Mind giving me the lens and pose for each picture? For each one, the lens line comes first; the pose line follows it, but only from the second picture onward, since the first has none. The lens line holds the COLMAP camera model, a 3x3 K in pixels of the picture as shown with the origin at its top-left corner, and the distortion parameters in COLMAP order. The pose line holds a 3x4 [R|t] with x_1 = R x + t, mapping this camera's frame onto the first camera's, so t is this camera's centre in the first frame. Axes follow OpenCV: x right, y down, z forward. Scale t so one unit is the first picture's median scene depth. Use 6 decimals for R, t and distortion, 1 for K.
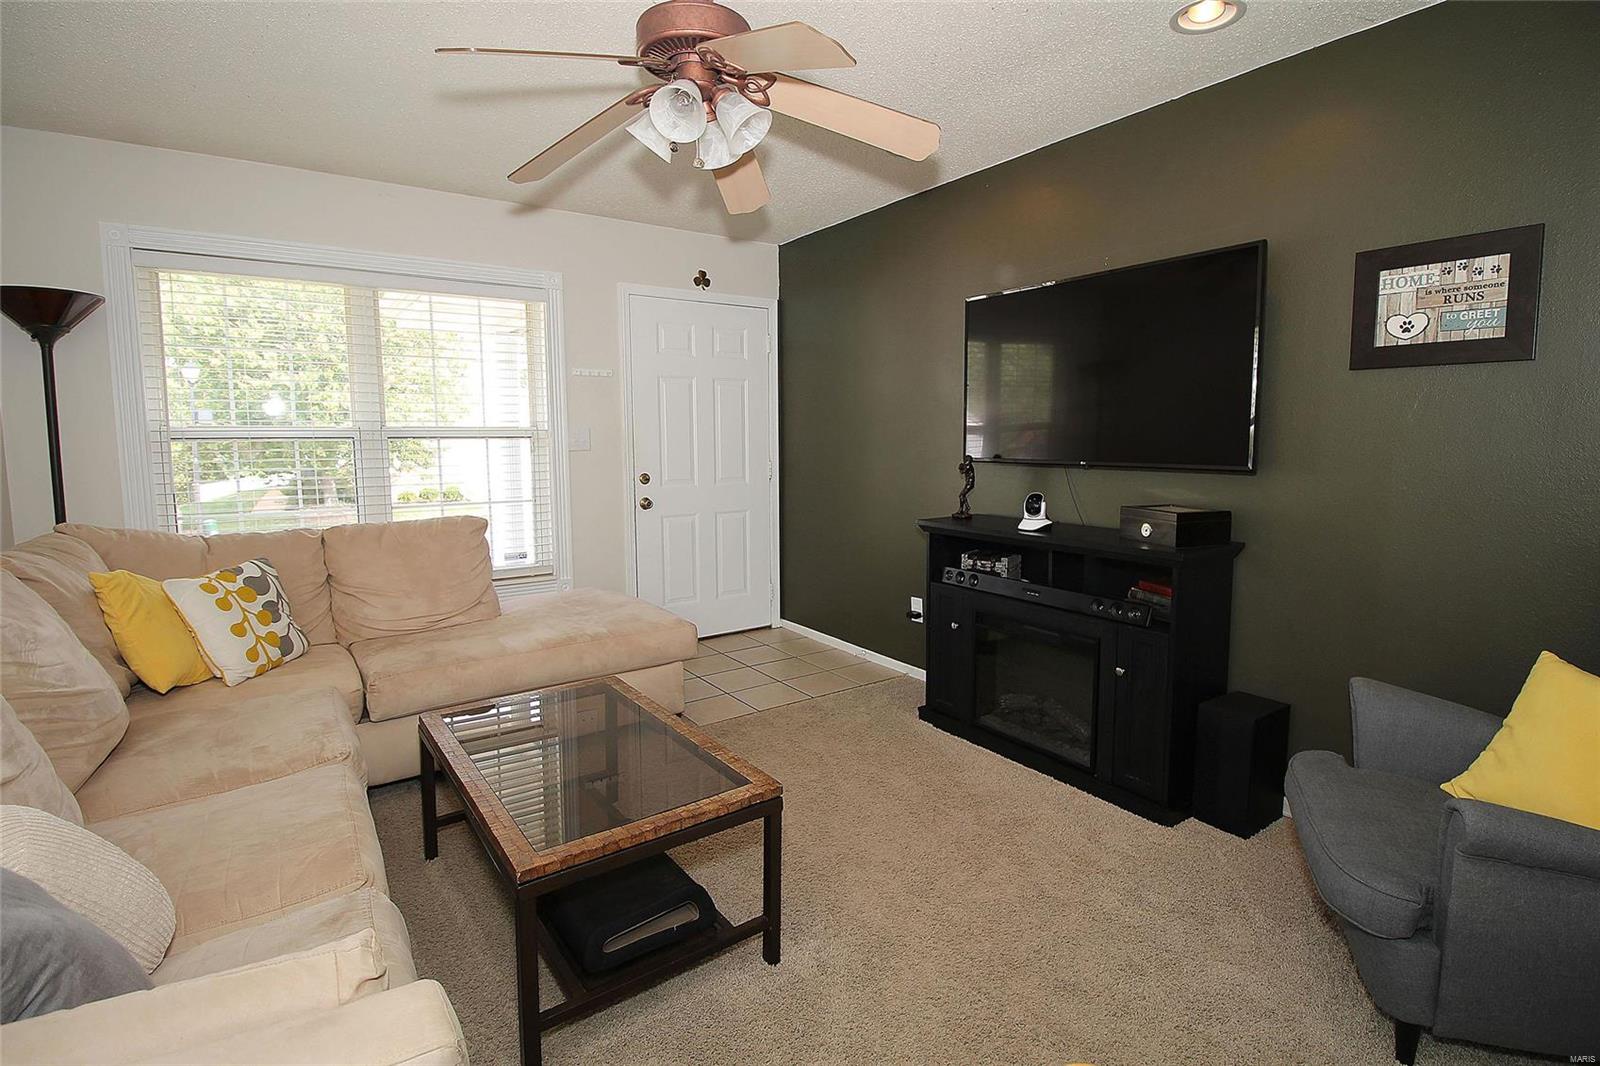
lens RADIAL K [[760.8, 0, 798.3], [0, 760.8, 512.9], [0, 0, 1]] dist [-0.021878, -0.000701]
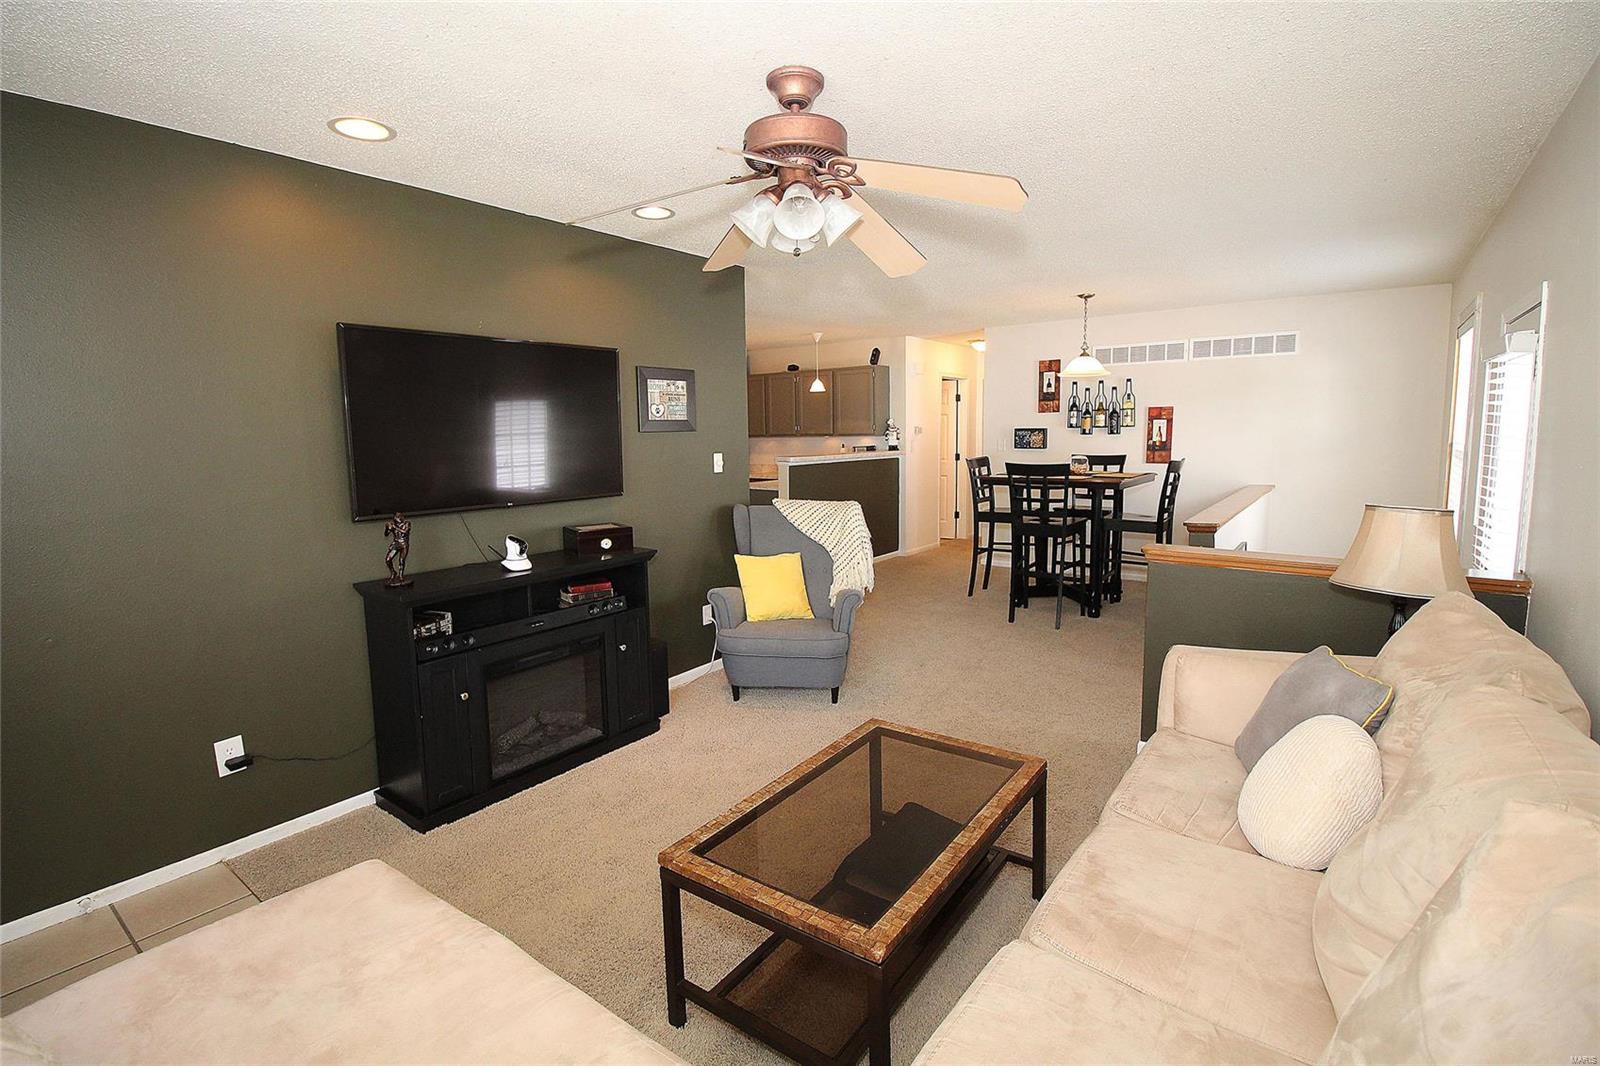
lens RADIAL K [[760.8, 0, 798.3], [0, 760.8, 512.9], [0, 0, 1]] dist [-0.021878, -0.000701]
pose [[-0.309437, -0.090517, 0.946602, -1.135853], [0.122919, 0.983300, 0.134207, -0.208257], [-0.942942, 0.157884, -0.293143, 1.267228]]
